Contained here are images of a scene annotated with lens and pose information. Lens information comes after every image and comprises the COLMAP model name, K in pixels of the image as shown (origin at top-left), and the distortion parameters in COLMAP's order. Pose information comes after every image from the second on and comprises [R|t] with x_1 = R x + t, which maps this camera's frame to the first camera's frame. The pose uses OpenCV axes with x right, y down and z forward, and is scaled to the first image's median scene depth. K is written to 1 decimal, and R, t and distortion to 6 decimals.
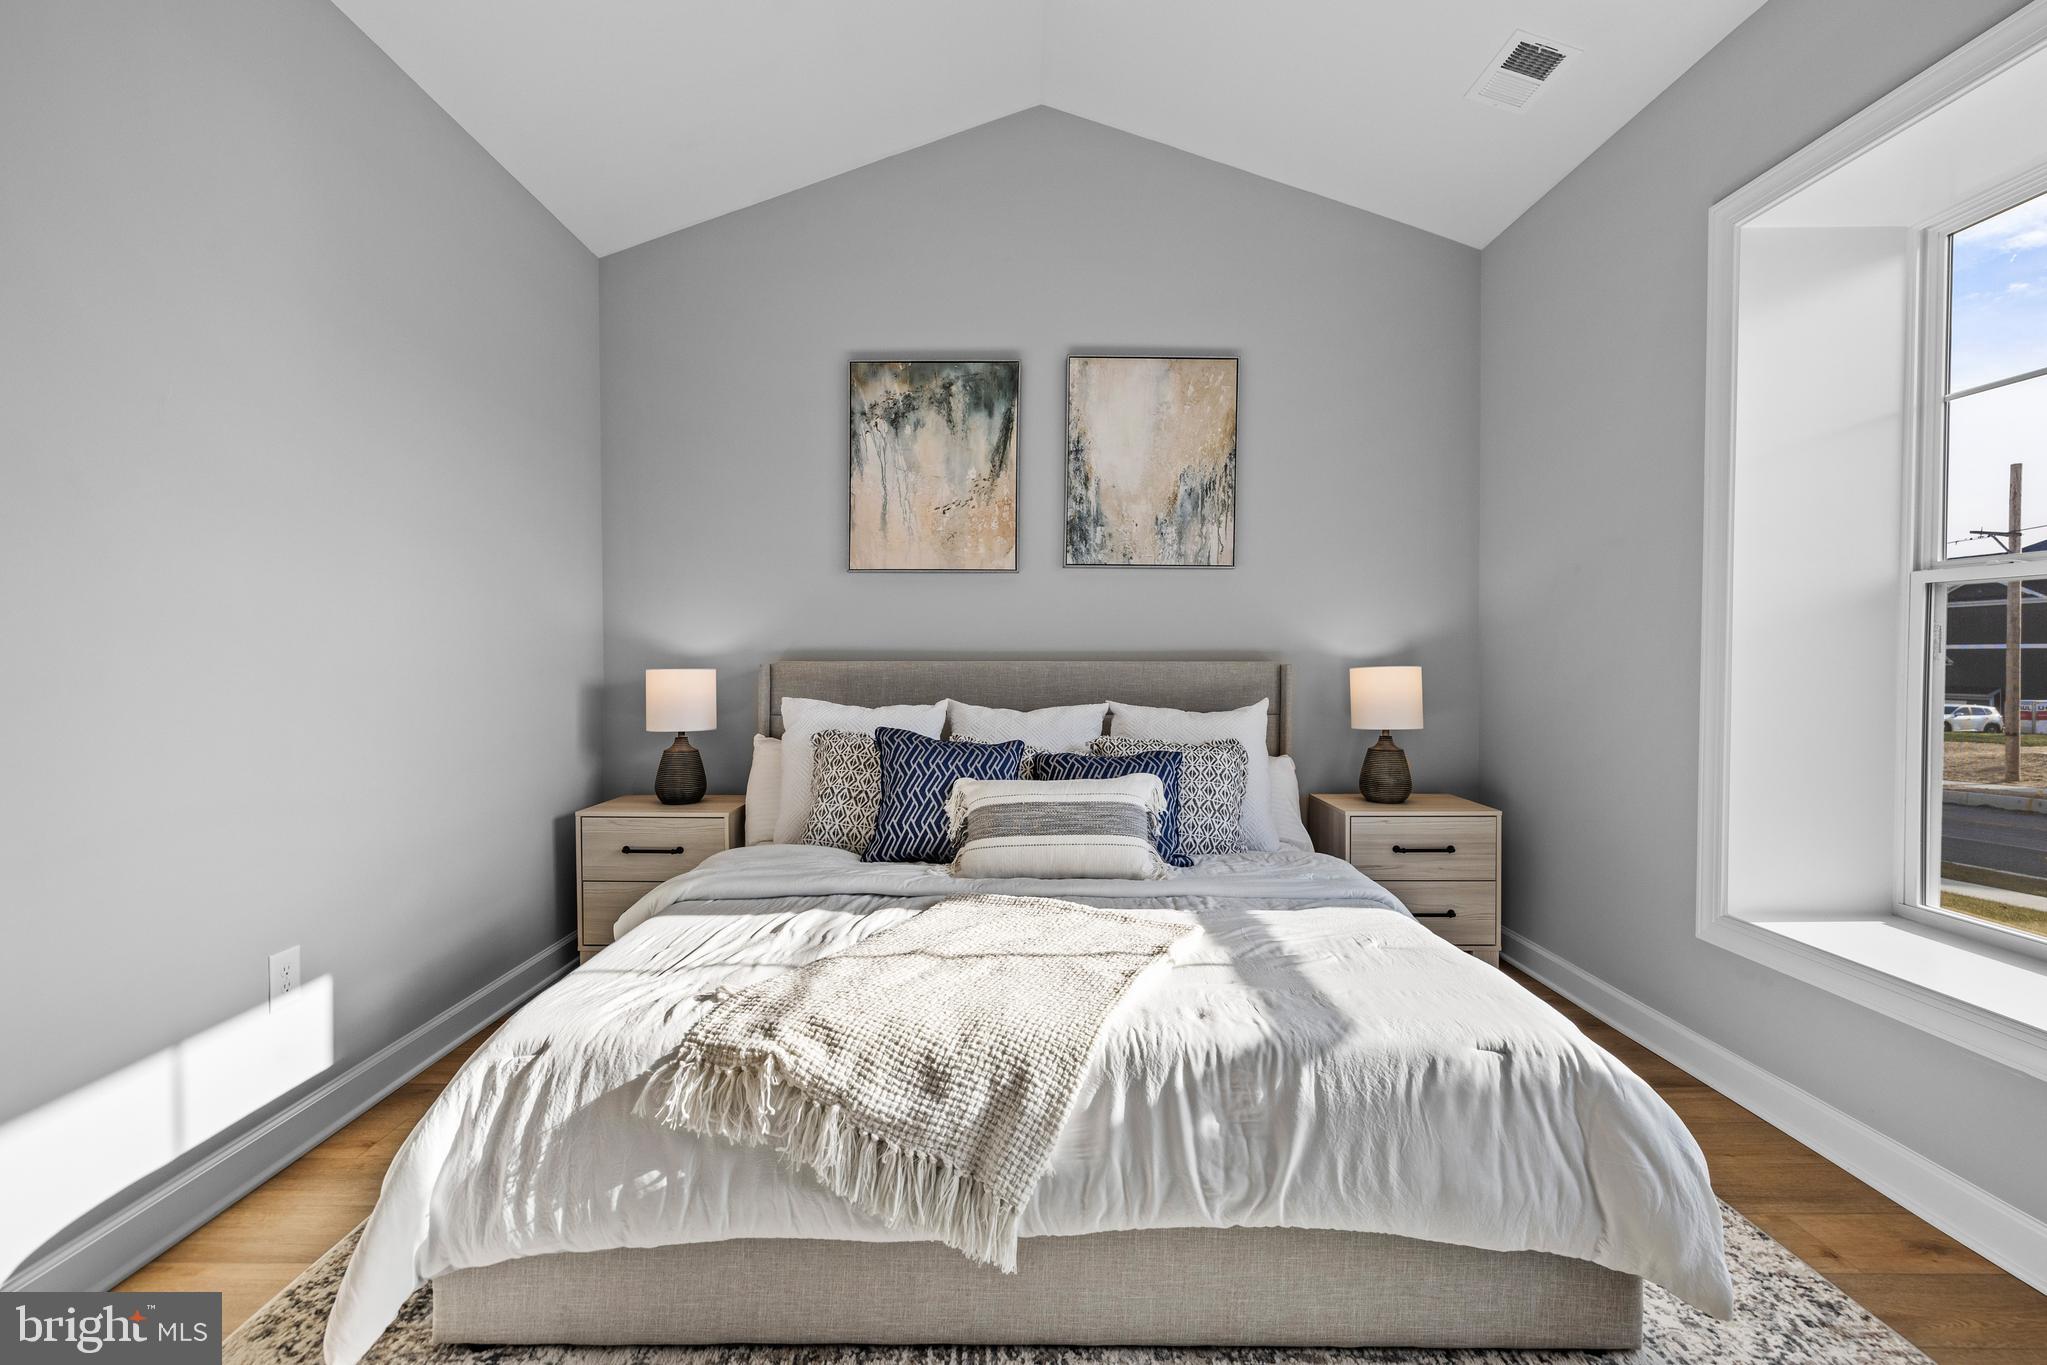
lens RADIAL K [[890.1, 0, 1024.3], [0, 890.1, 675.8], [0, 0, 1]] dist [-0.001463, 0.000996]
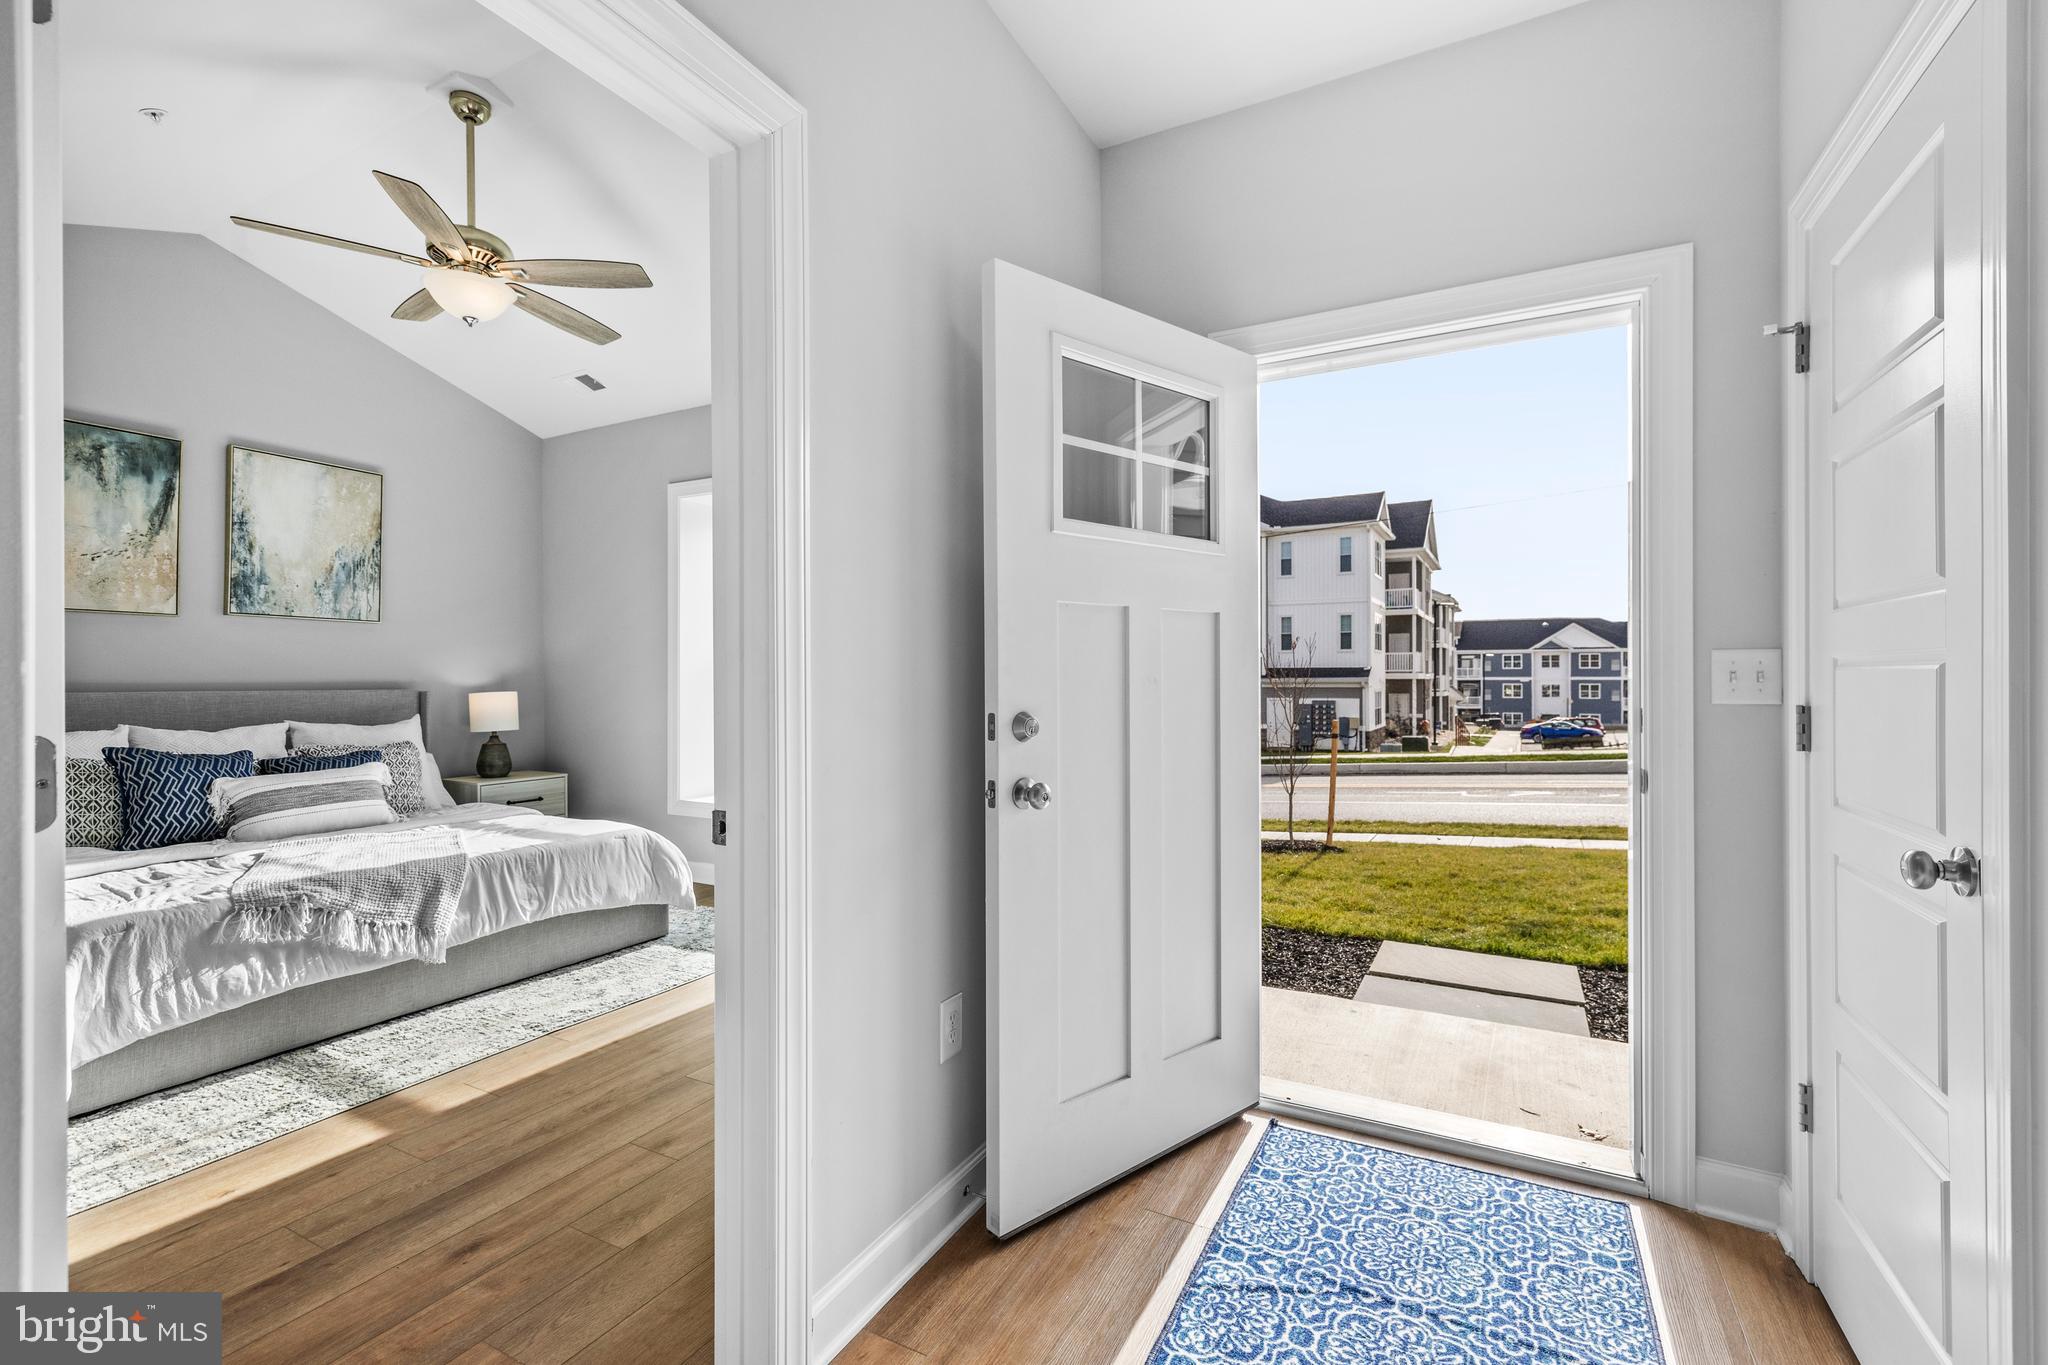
lens RADIAL K [[890.5, 0, 1017.4], [0, 890.5, 679.3], [0, 0, 1]] dist [-0.001463, 0.000996]
pose [[0.471485, -0.001290, 0.881873, -0.531324], [0.021067, 0.999730, -0.009800, 0.002604], [-0.881623, 0.023199, 0.471384, -0.549058]]
